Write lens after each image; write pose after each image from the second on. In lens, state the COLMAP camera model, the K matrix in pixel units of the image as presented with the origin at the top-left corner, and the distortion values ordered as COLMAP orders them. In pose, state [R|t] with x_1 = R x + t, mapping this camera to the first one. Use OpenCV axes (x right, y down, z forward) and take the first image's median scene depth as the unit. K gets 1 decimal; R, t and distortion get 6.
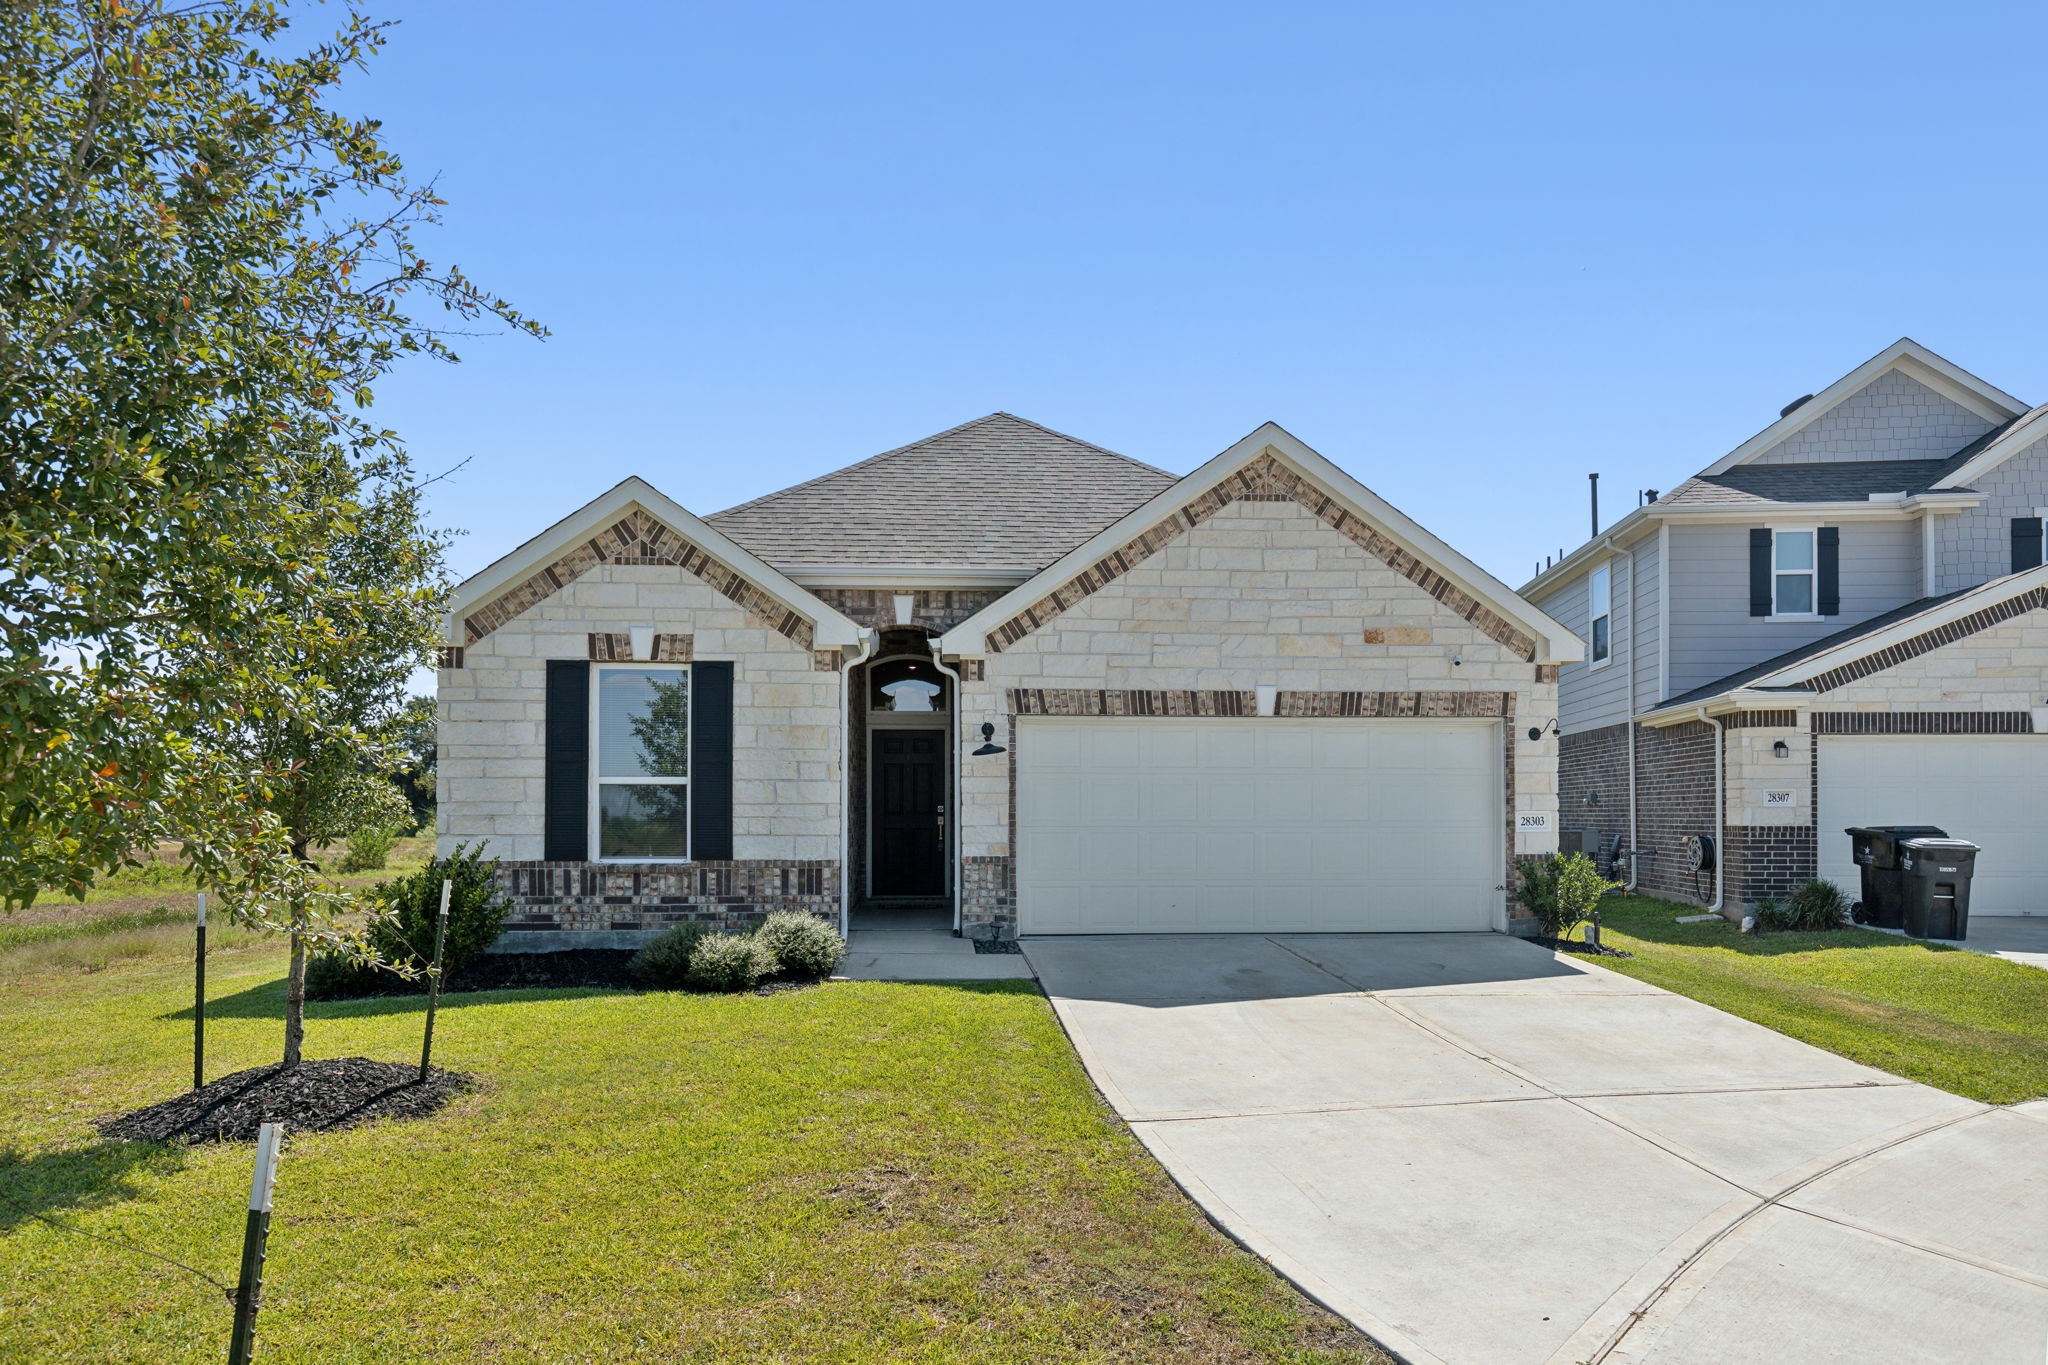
lens RADIAL K [[1342.0, 0, 1026.1], [0, 1342.0, 786.5], [0, 0, 1]] dist [-0.009795, -0.001535]
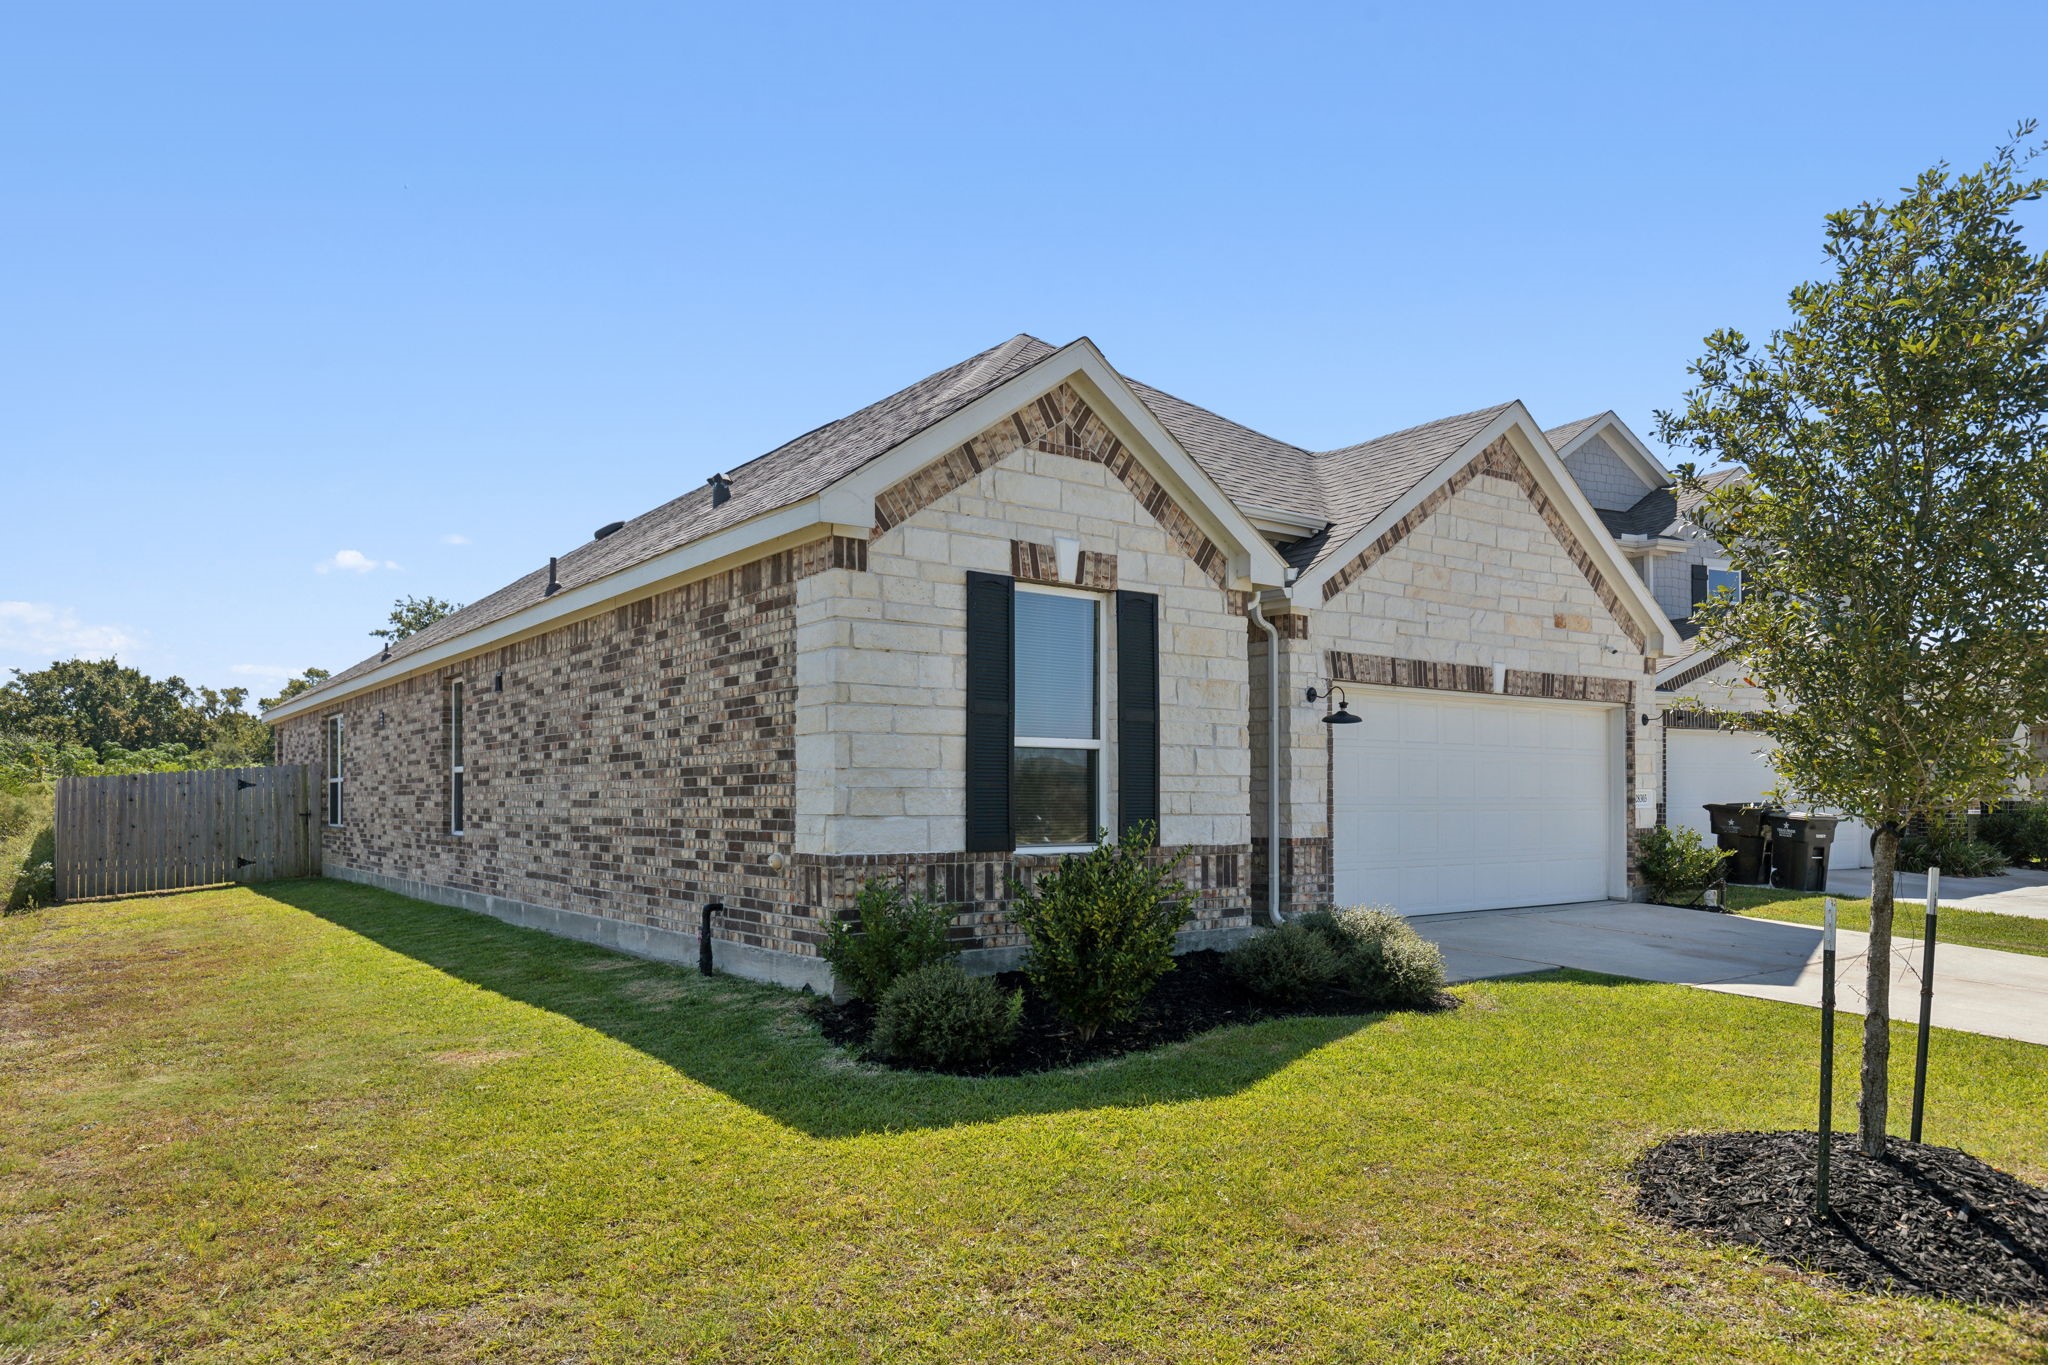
lens RADIAL K [[1342.0, 0, 1026.1], [0, 1342.0, 786.5], [0, 0, 1]] dist [-0.009795, -0.001535]
pose [[0.842716, 0.004634, 0.538339, -0.665008], [-0.007902, 0.999962, 0.003762, 0.016214], [-0.538301, -0.007424, 0.842720, 0.352895]]
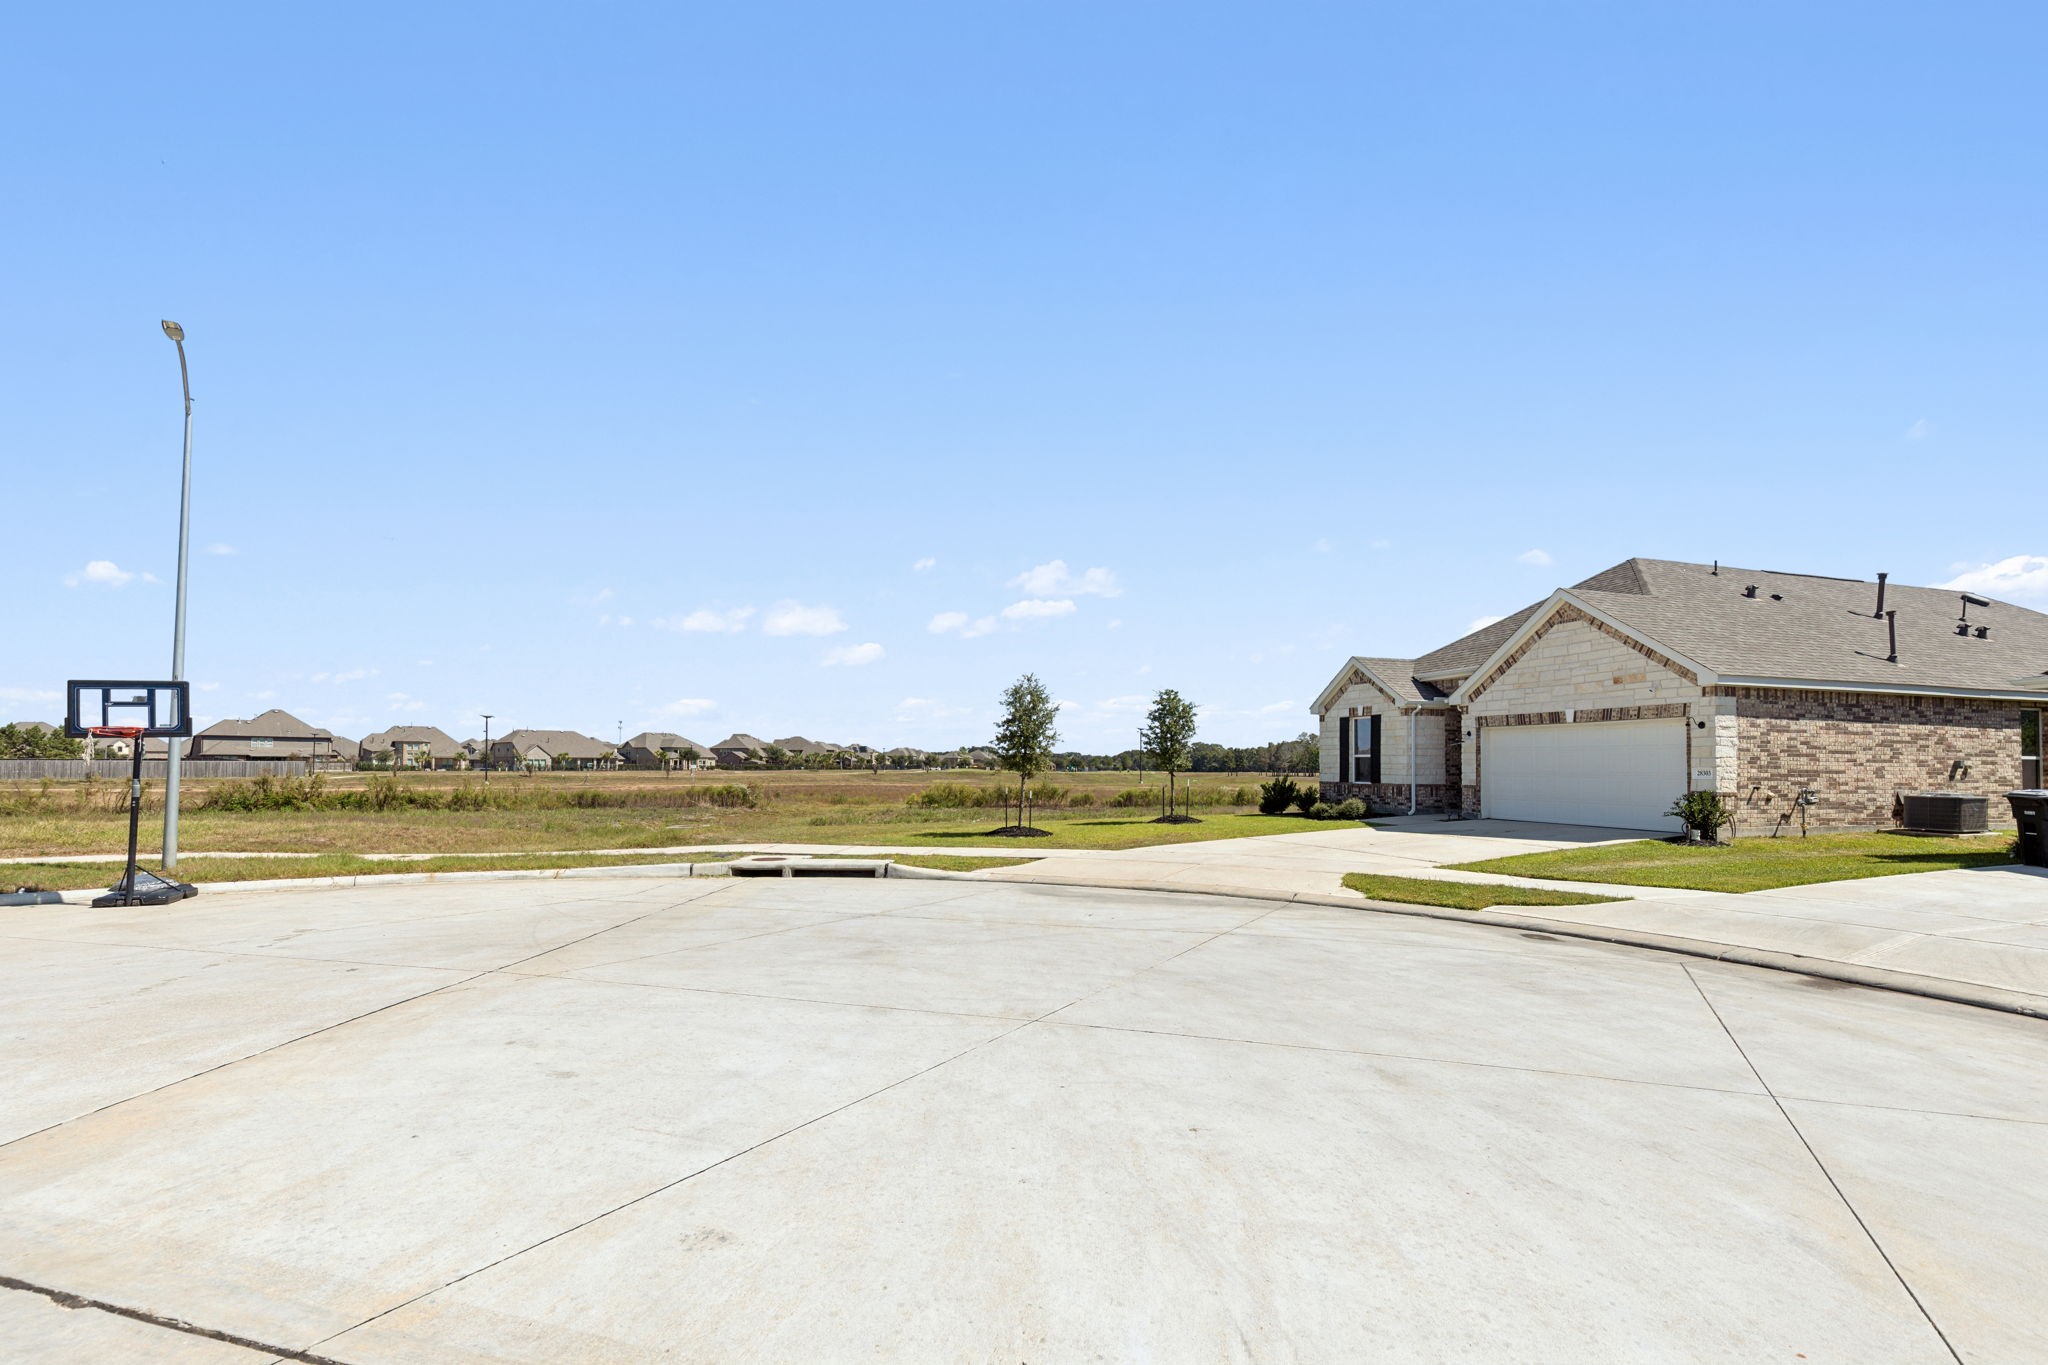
lens RADIAL K [[913.3, 0, 1000.0], [0, 913.3, 739.0], [0, 0, 1]] dist [0.000803, 0.000079]
pose [[0.208371, -0.028264, -0.977641, 1.434202], [0.008323, 0.999597, -0.027125, 0.005499], [0.978014, -0.002485, 0.208522, -0.195435]]
